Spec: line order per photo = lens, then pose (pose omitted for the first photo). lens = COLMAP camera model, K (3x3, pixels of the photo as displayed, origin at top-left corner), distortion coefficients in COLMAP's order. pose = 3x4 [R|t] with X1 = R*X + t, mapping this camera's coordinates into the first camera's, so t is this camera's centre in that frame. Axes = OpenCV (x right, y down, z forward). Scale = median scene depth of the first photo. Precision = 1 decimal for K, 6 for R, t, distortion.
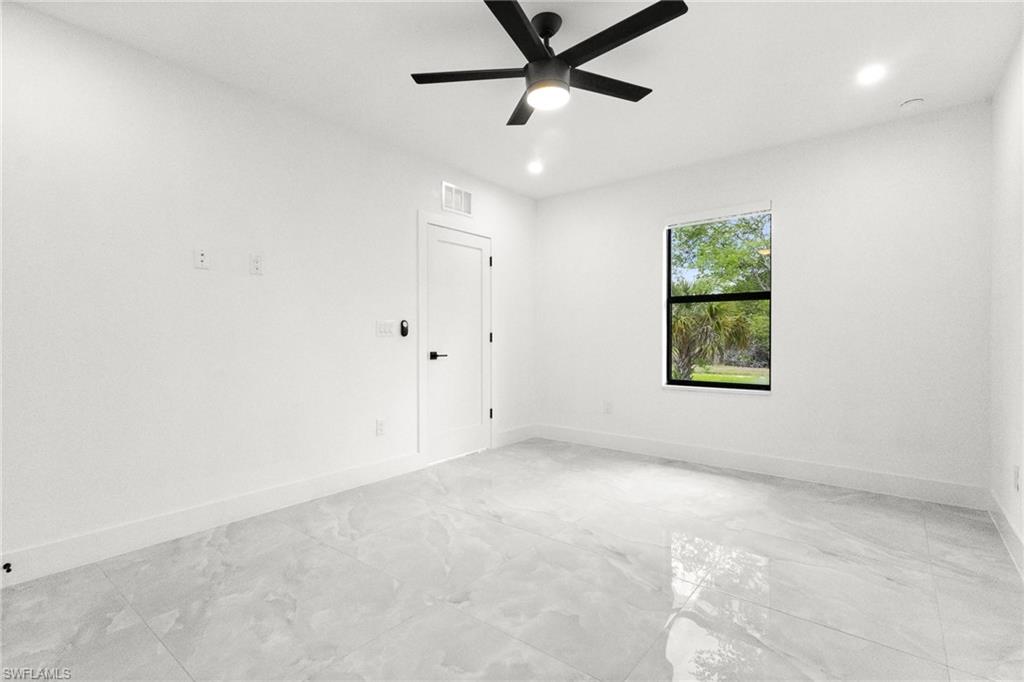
lens RADIAL K [[479.6, 0, 510.3], [0, 479.6, 339.8], [0, 0, 1]] dist [0.011714, -0.001819]
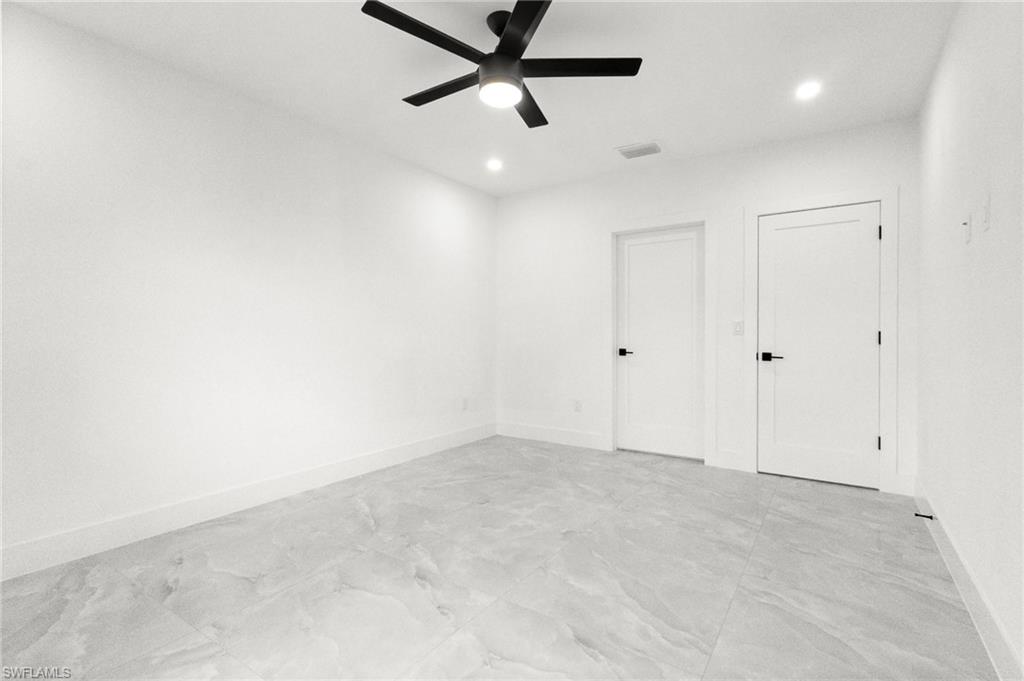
lens RADIAL K [[479.6, 0, 511.7], [0, 479.6, 336.7], [0, 0, 1]] dist [0.011714, -0.001819]
pose [[-0.996902, -0.000824, -0.078647, 0.132088], [-0.001846, 0.999915, 0.012927, -0.014695], [0.078630, 0.013032, -0.996819, 1.944672]]
